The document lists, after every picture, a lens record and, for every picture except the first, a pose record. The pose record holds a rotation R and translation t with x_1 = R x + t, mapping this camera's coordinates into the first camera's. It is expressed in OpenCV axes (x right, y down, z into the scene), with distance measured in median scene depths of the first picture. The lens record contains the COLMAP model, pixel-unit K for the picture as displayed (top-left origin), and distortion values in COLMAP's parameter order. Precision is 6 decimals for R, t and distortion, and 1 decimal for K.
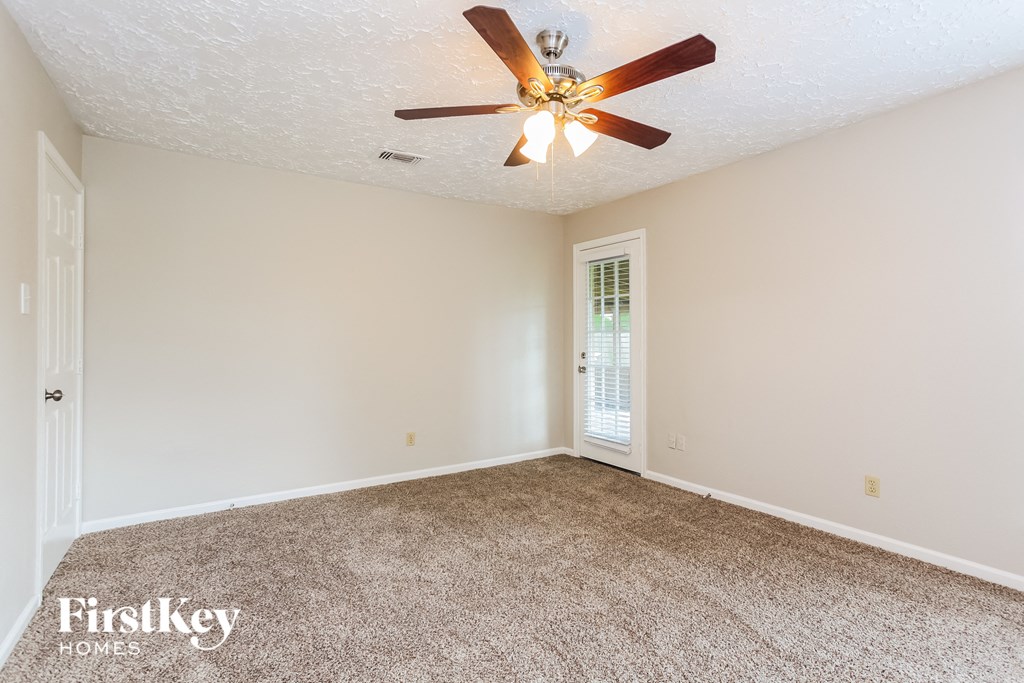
lens RADIAL K [[495.4, 0, 519.6], [0, 495.4, 340.5], [0, 0, 1]] dist [-0.001776, 0.008328]
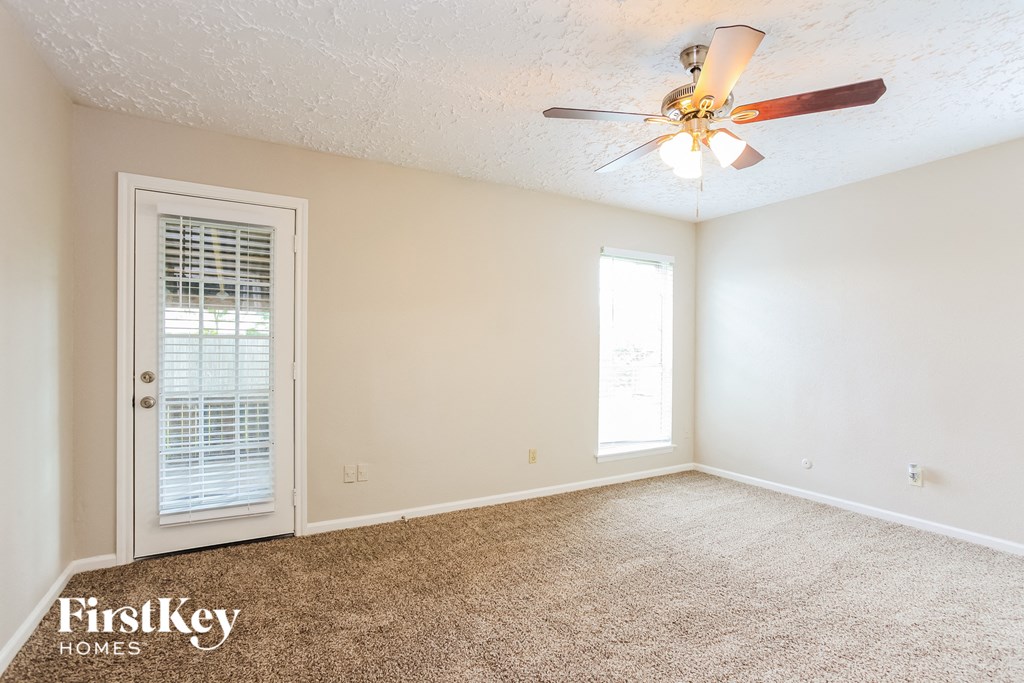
lens RADIAL K [[487.0, 0, 509.4], [0, 487.0, 354.5], [0, 0, 1]] dist [-0.000138, 0.000234]
pose [[0.105027, -0.007349, 0.994442, -0.421576], [-0.002369, 0.999968, 0.007640, -0.001117], [-0.994467, -0.003159, 0.105006, 0.593423]]
